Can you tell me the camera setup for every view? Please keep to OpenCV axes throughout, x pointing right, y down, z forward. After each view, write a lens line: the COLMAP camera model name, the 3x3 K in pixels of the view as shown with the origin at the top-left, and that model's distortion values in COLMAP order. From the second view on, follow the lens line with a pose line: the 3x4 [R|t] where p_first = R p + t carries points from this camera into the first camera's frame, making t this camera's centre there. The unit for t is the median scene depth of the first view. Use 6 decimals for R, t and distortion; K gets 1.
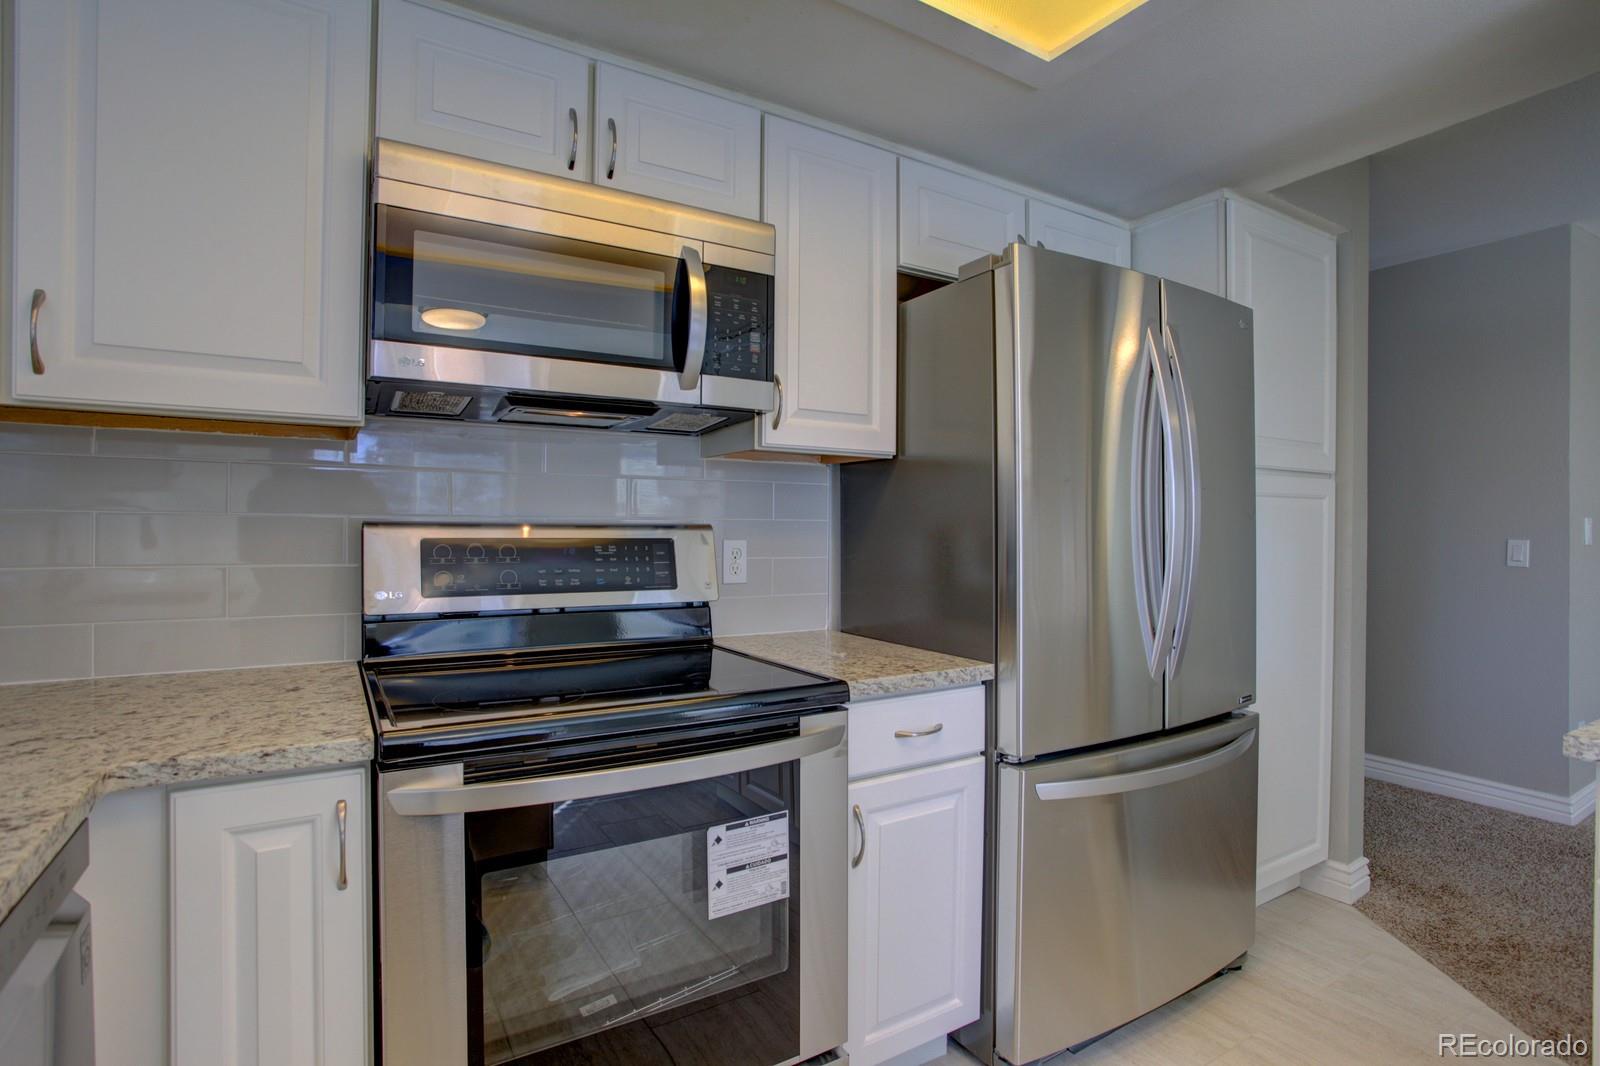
lens RADIAL K [[785.8, 0, 785.4], [0, 785.8, 525.2], [0, 0, 1]] dist [-0.041510, 0.010366]
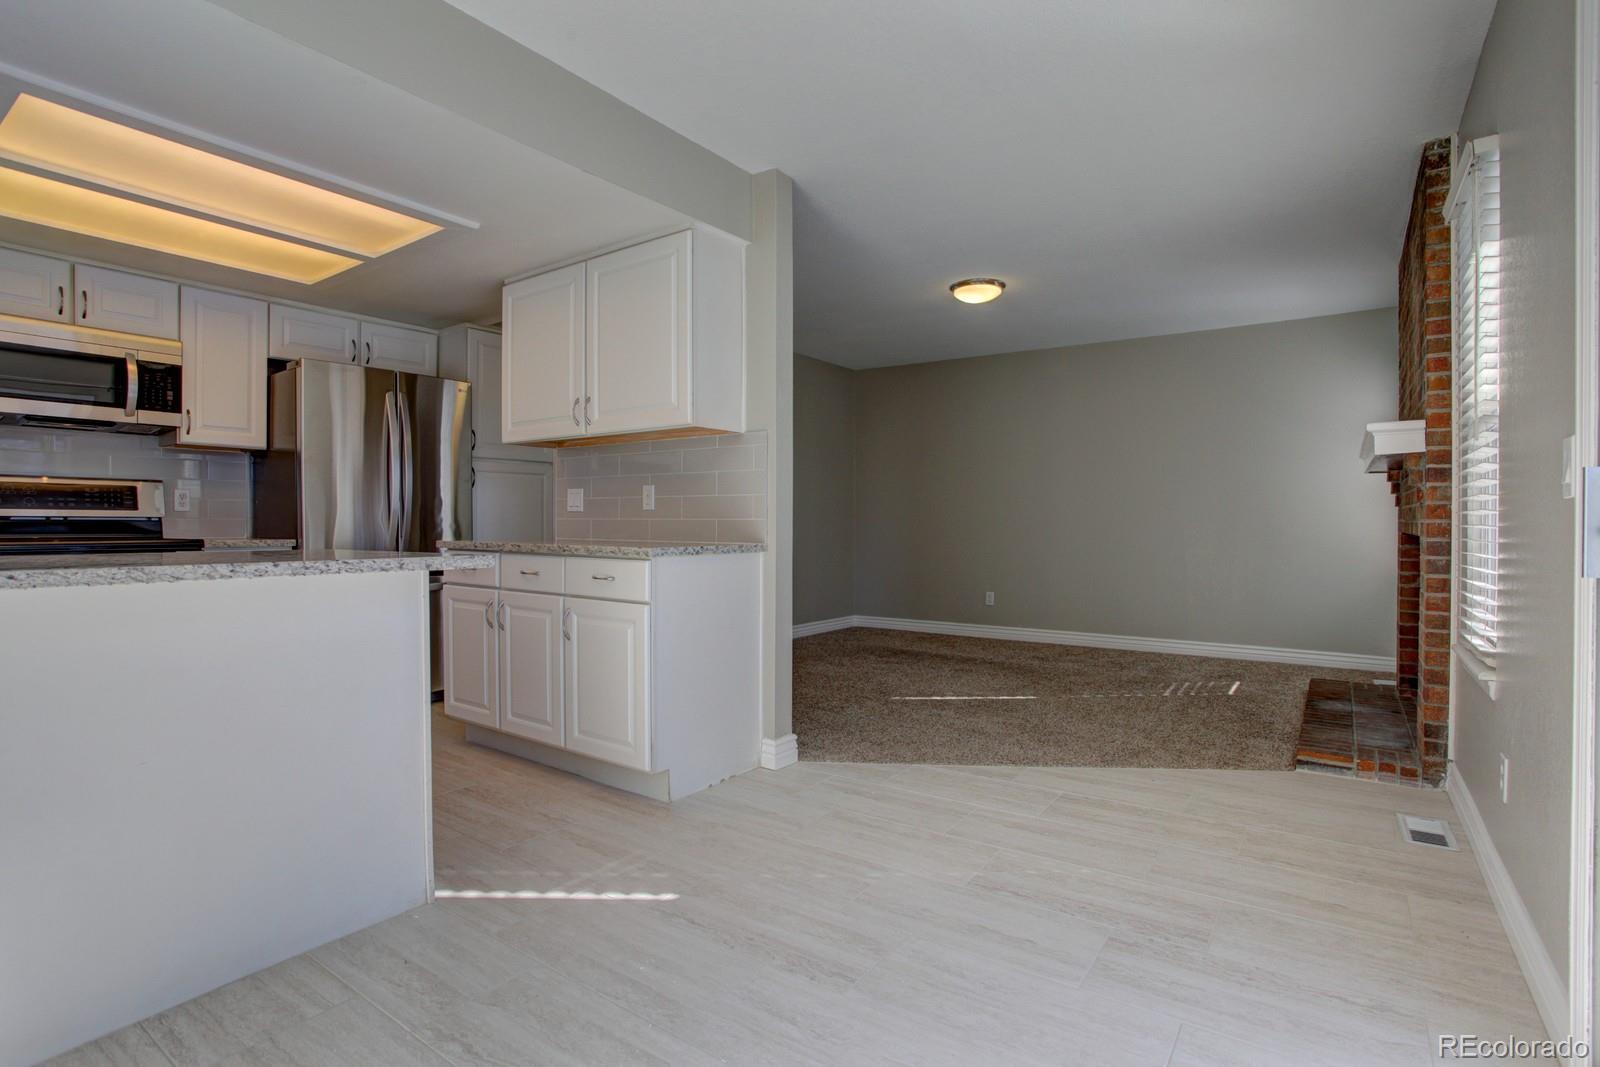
lens RADIAL K [[785.8, 0, 803.8], [0, 785.8, 540.3], [0, 0, 1]] dist [-0.041510, 0.010366]
pose [[0.914431, -0.014000, 0.404499, 0.738171], [0.004047, 0.999668, 0.025451, 0.132763], [-0.404721, -0.021636, 0.914184, -1.765359]]
